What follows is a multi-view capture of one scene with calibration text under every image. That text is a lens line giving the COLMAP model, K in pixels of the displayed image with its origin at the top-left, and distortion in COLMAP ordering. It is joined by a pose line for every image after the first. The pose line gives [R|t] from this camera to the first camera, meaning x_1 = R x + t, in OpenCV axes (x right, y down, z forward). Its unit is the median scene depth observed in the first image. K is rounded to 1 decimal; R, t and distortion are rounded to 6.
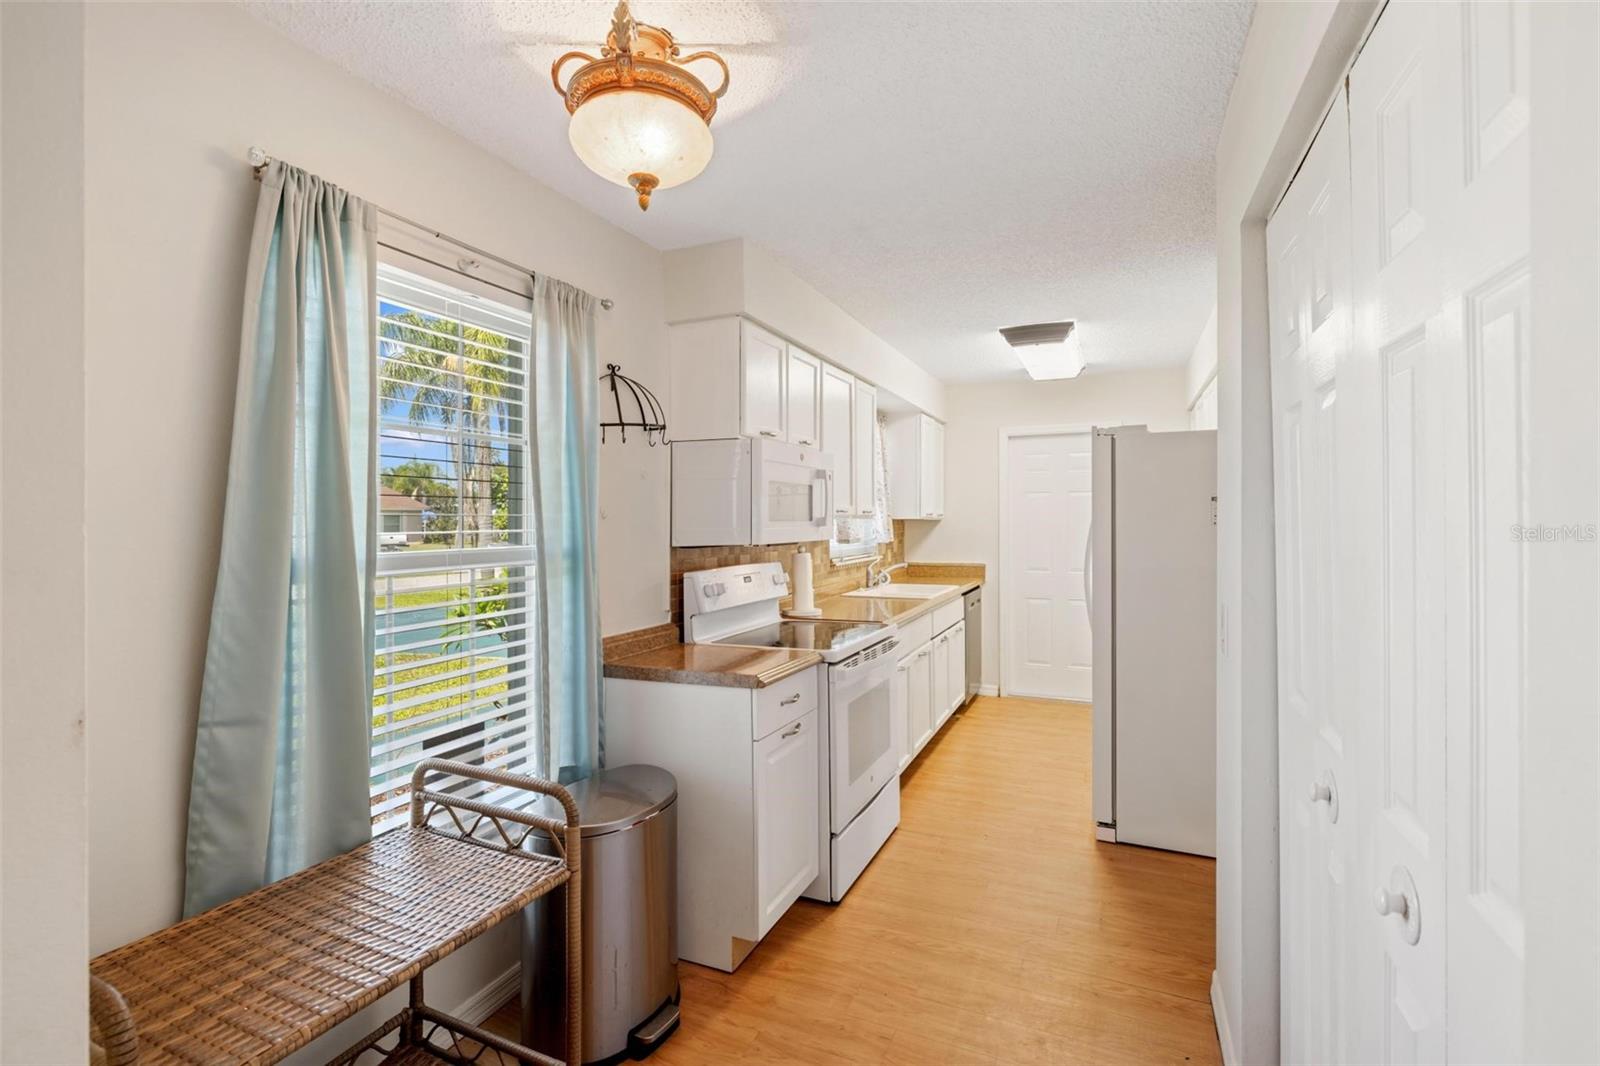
lens RADIAL K [[713.9, 0, 797.6], [0, 713.9, 523.3], [0, 0, 1]] dist [-0.003624, -0.000292]
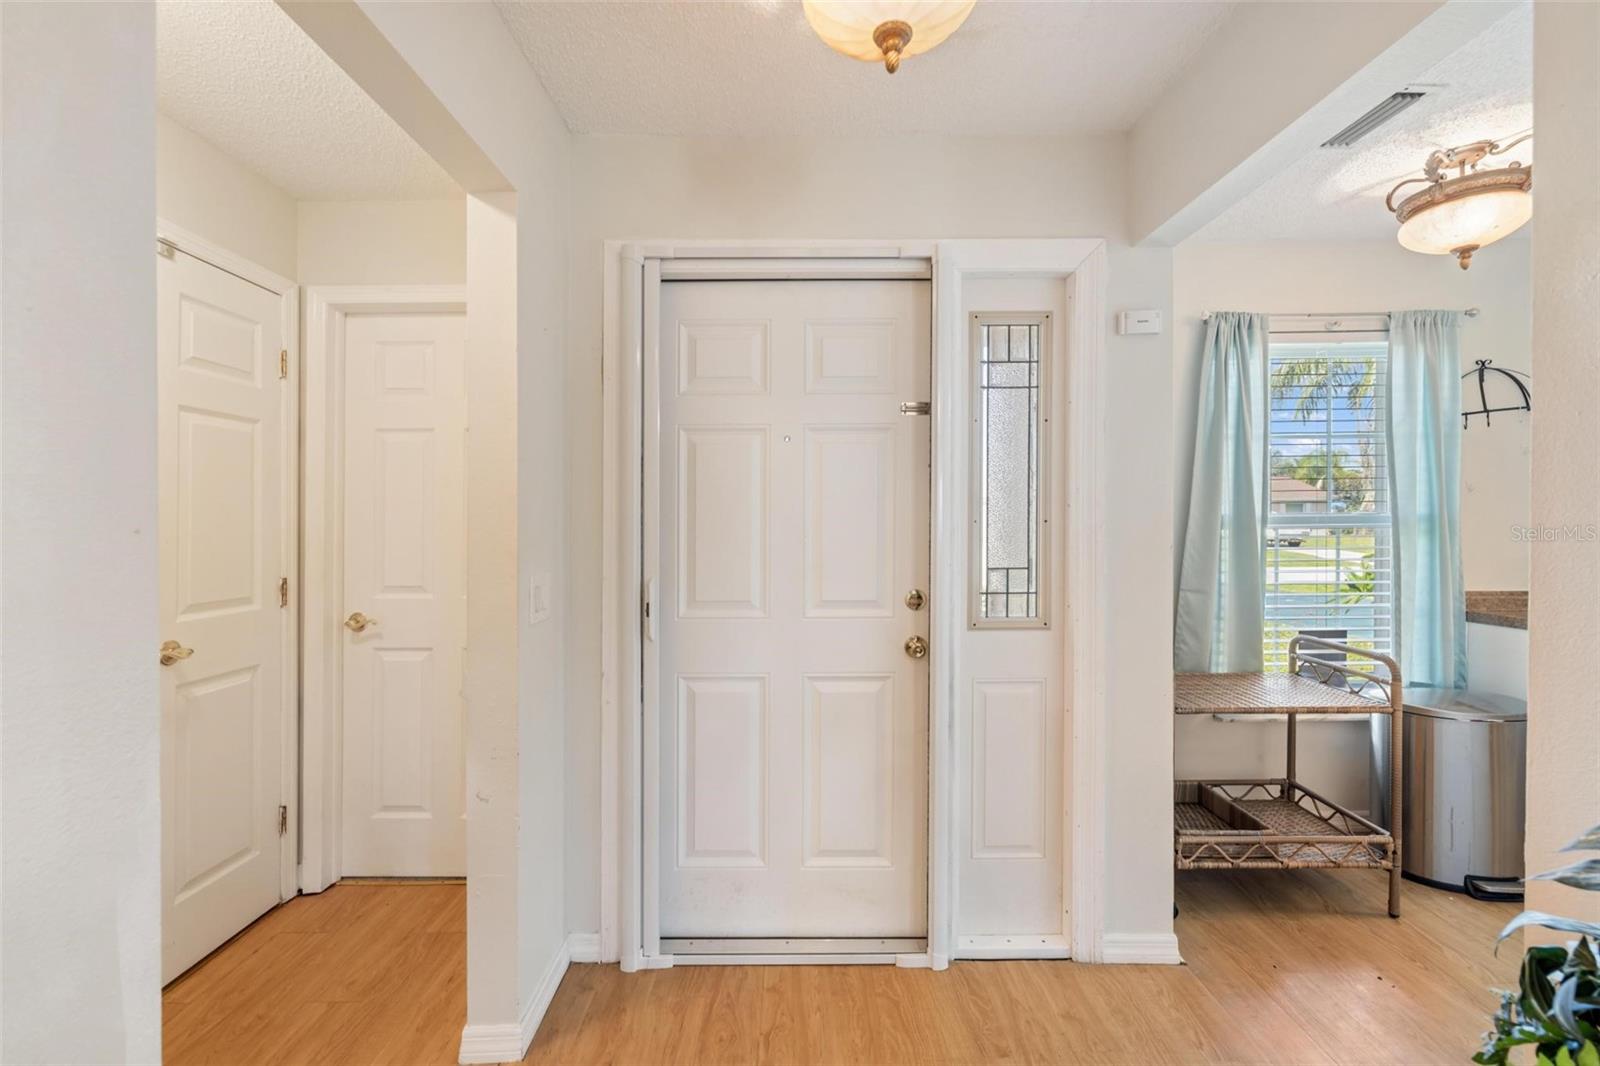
lens RADIAL K [[668.5, 0, 795.5], [0, 668.5, 521.0], [0, 0, 1]] dist [-0.002004, -0.000044]
pose [[0.400581, 0.006887, -0.916236, 0.457323], [0.002248, 0.999961, 0.008499, 0.047229], [0.916259, -0.005464, 0.400550, -0.736073]]
